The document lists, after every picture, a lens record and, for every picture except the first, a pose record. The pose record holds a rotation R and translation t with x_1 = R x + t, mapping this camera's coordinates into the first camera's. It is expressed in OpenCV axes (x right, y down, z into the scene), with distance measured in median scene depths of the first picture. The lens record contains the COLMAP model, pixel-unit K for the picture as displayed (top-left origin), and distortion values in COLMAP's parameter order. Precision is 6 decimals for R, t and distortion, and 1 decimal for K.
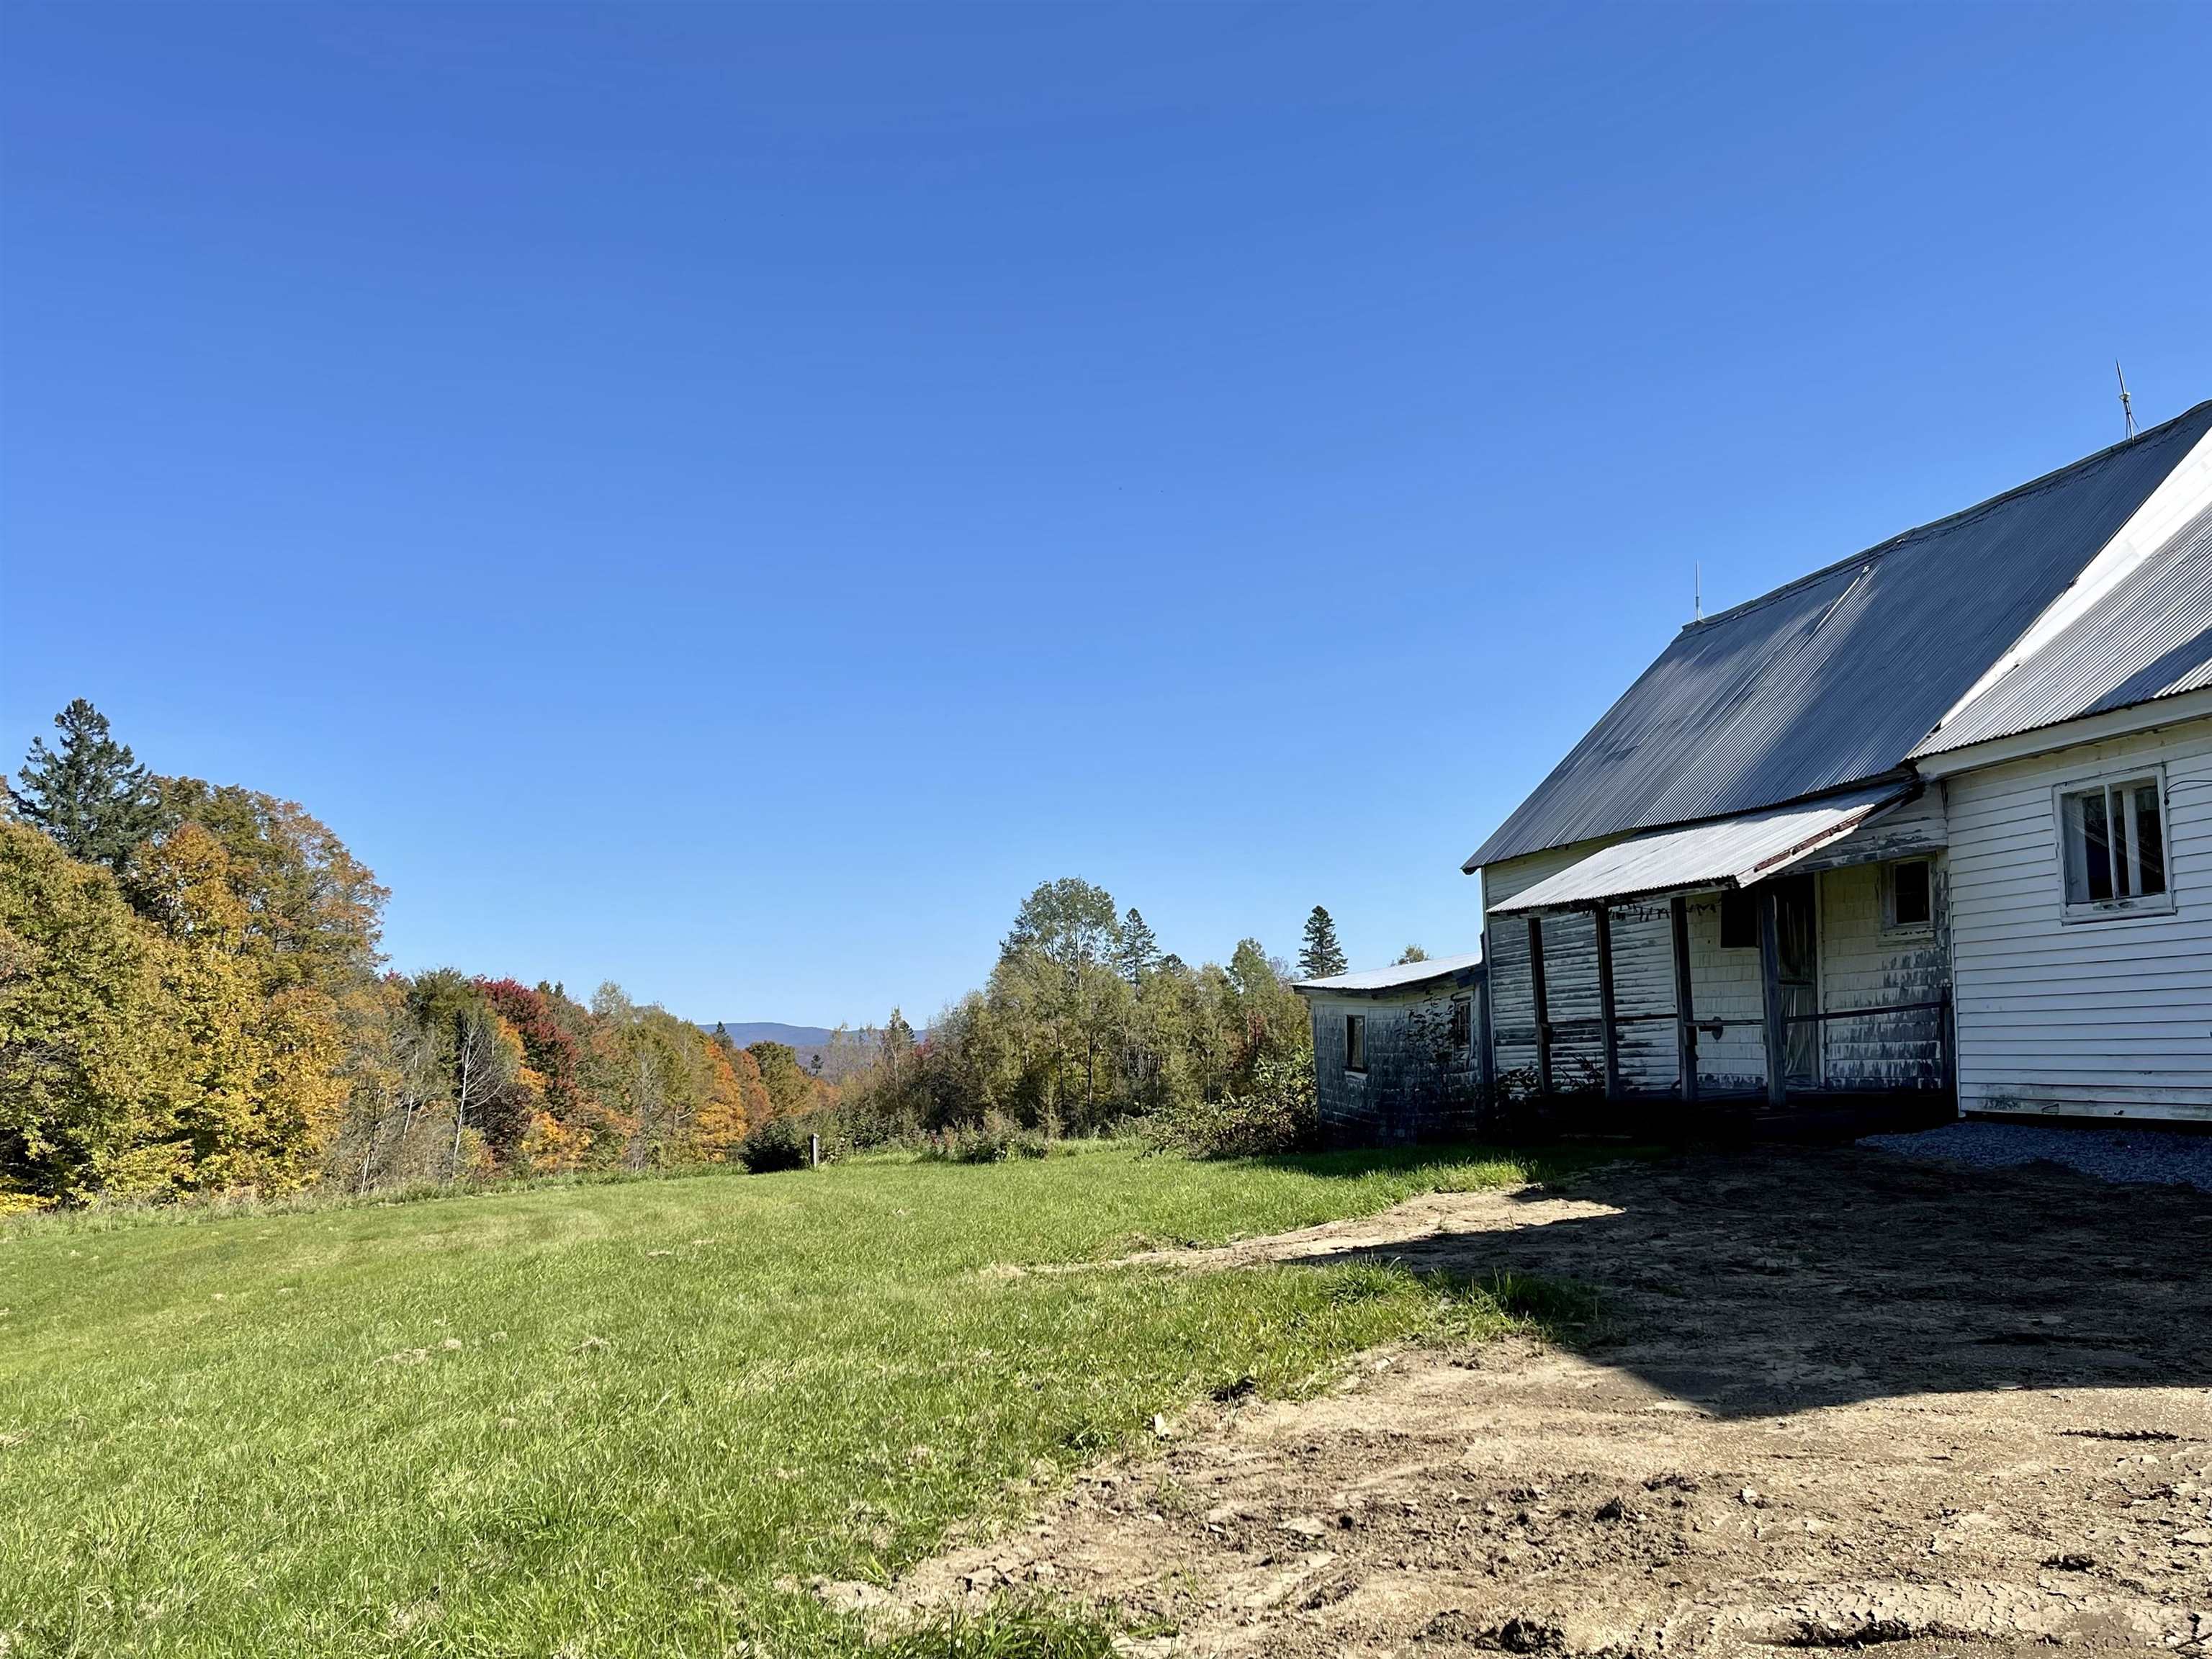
lens RADIAL K [[2013.6, 0, 1109.6], [0, 2013.6, 832.1], [0, 0, 1]] dist [0.085440, 0.000000]
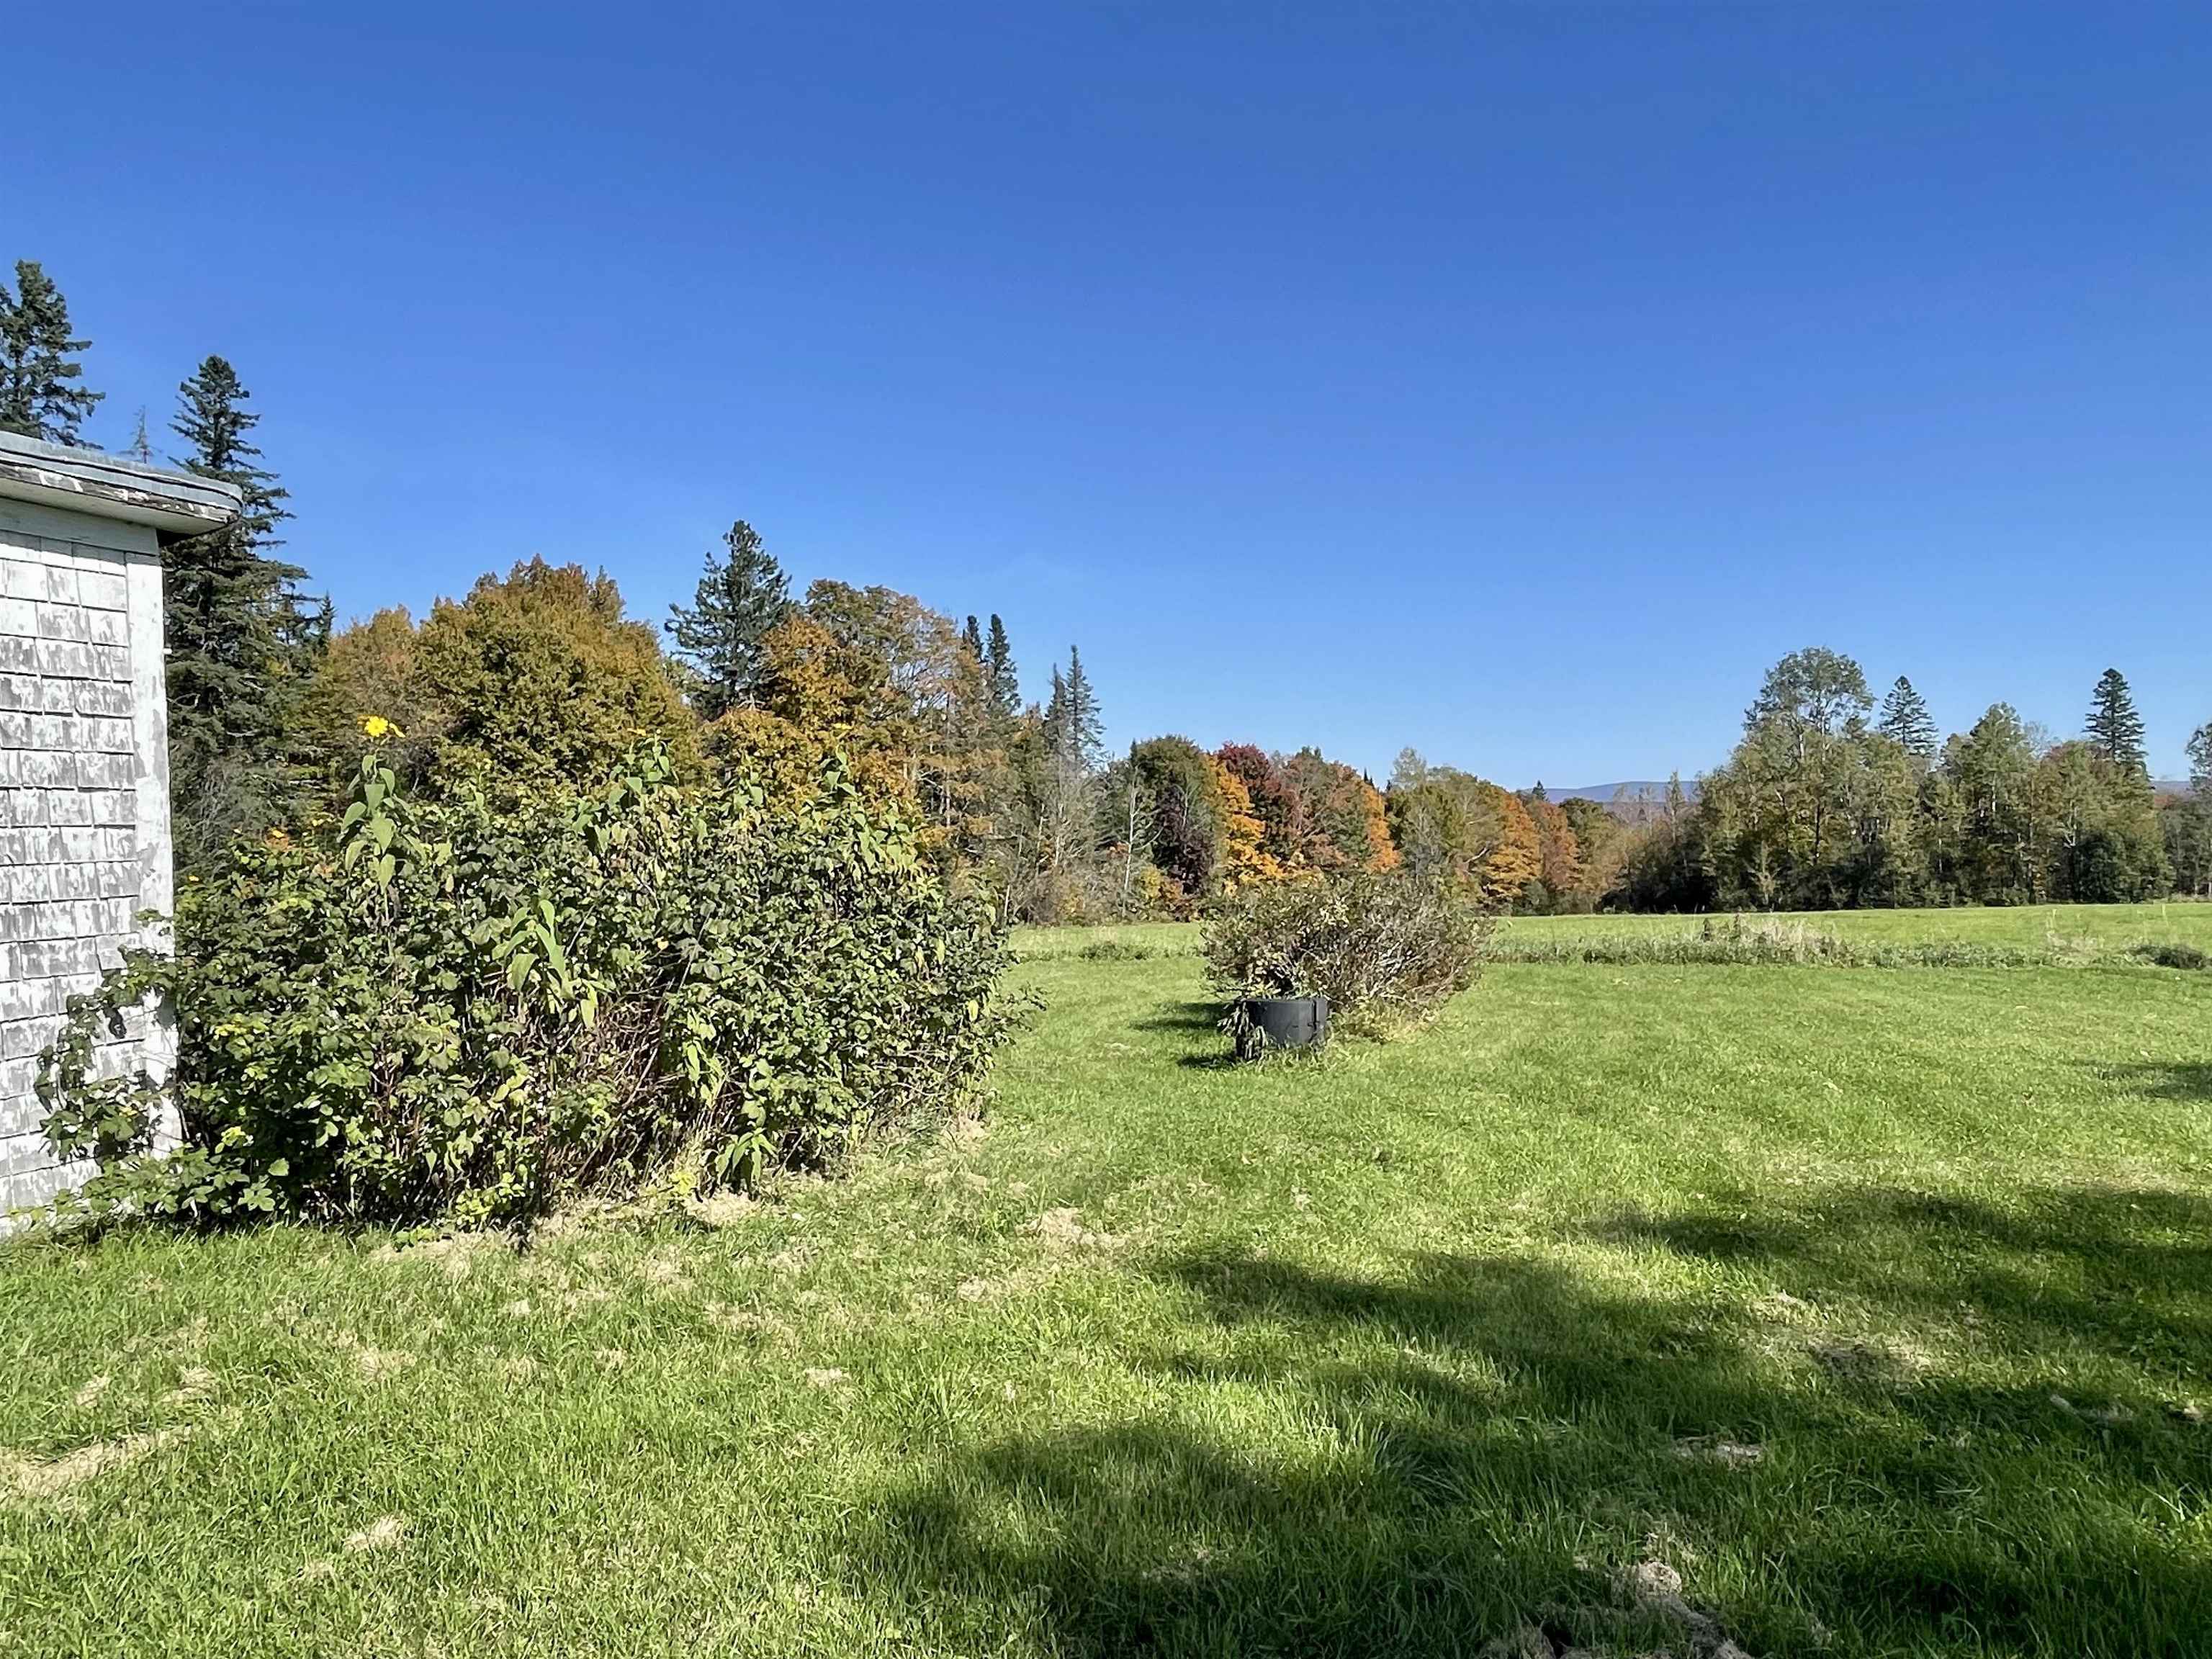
lens RADIAL K [[1476.8, 0, 1091.1], [0, 1476.8, 829.5], [0, 0, 1]] dist [-0.006114, -0.010628]
pose [[0.840763, 0.028734, -0.540641, 0.087487], [0.040772, 0.992395, 0.116149, 0.013616], [0.539866, -0.119697, 0.833197, 0.169105]]
